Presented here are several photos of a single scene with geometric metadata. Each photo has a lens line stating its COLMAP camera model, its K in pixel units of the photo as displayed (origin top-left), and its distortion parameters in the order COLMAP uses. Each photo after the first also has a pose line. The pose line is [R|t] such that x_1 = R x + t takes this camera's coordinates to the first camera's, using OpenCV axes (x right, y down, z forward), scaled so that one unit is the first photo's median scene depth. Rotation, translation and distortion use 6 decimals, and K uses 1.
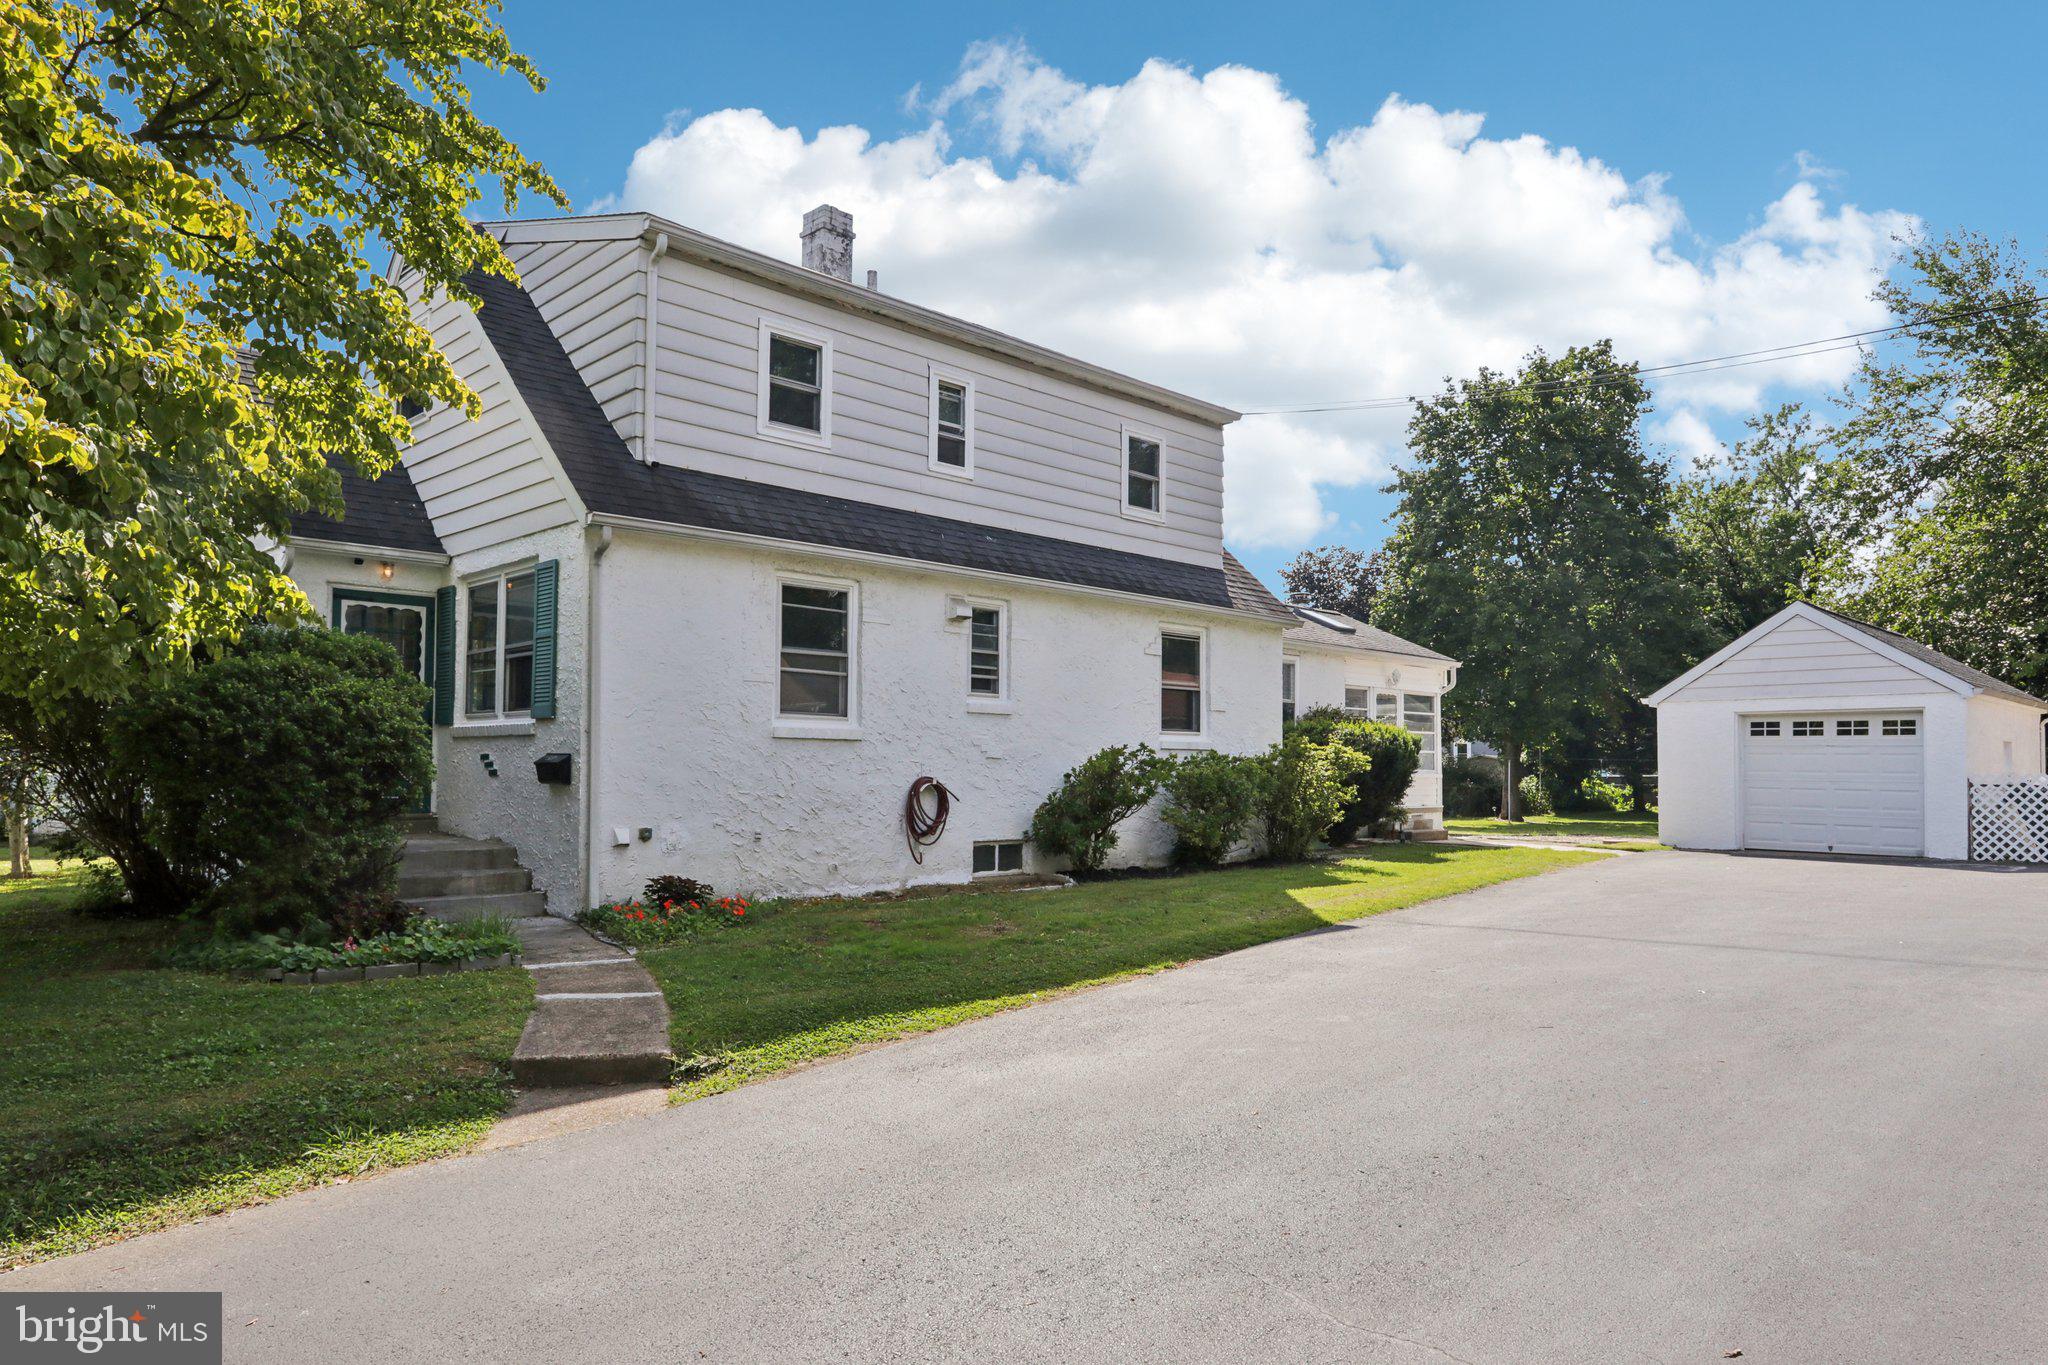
lens RADIAL K [[1274.4, 0, 1020.4], [0, 1274.4, 765.7], [0, 0, 1]] dist [-0.053354, 0.000062]
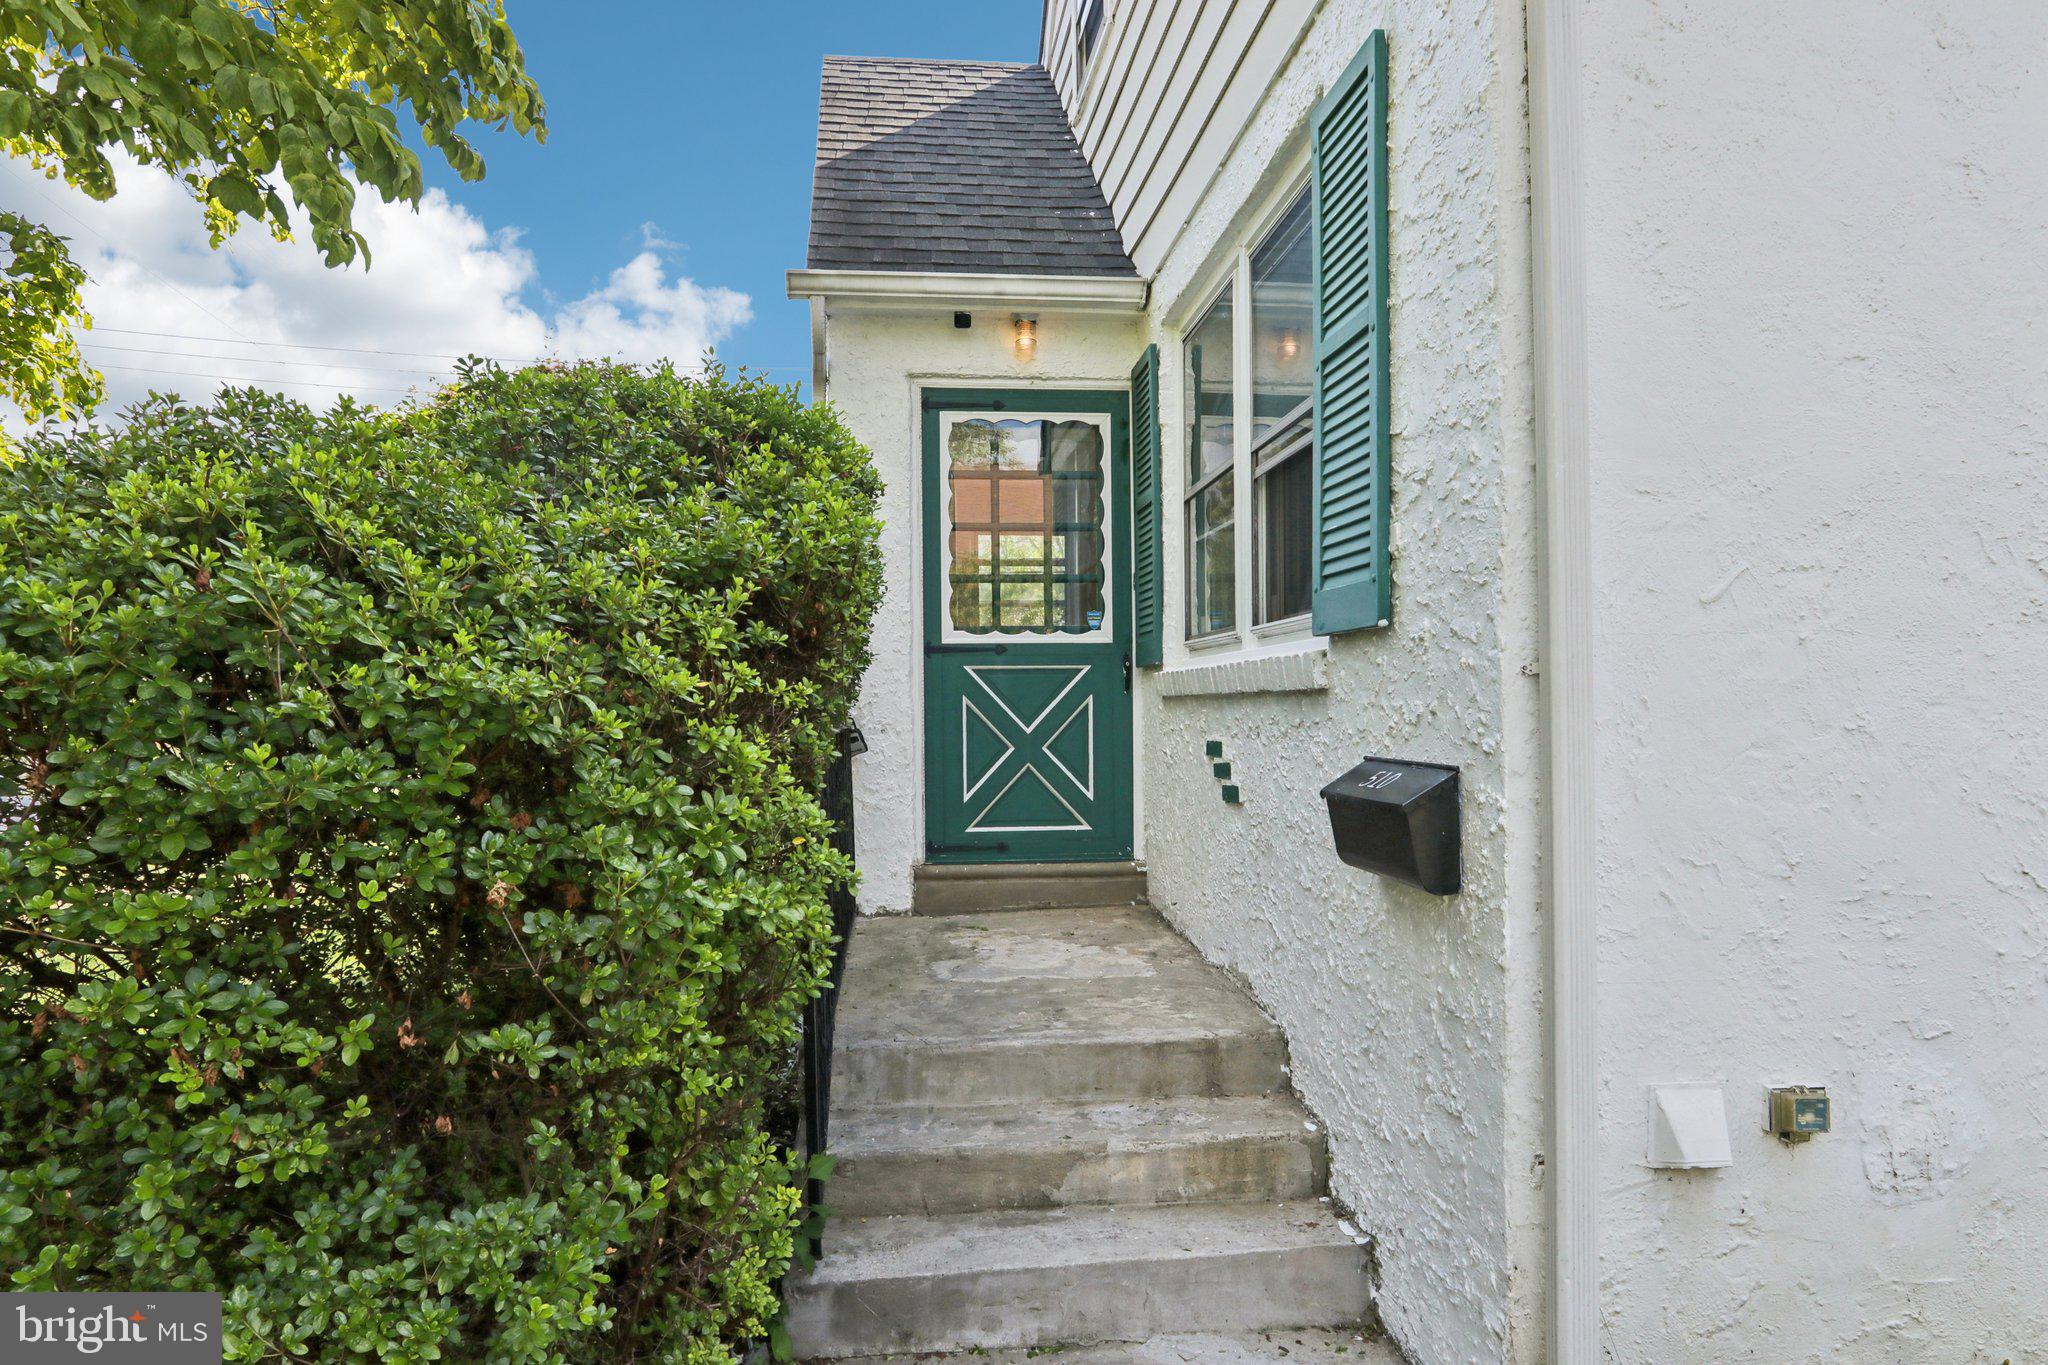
lens RADIAL K [[1173.6, 0, 1024.0], [0, 1173.6, 682.5], [0, 0, 1]] dist [-0.000933, 0.000482]
pose [[0.784324, -0.028014, -0.619719, -0.264569], [0.017392, 0.999580, -0.023175, -0.020754], [0.620108, 0.007398, 0.784482, 0.727452]]
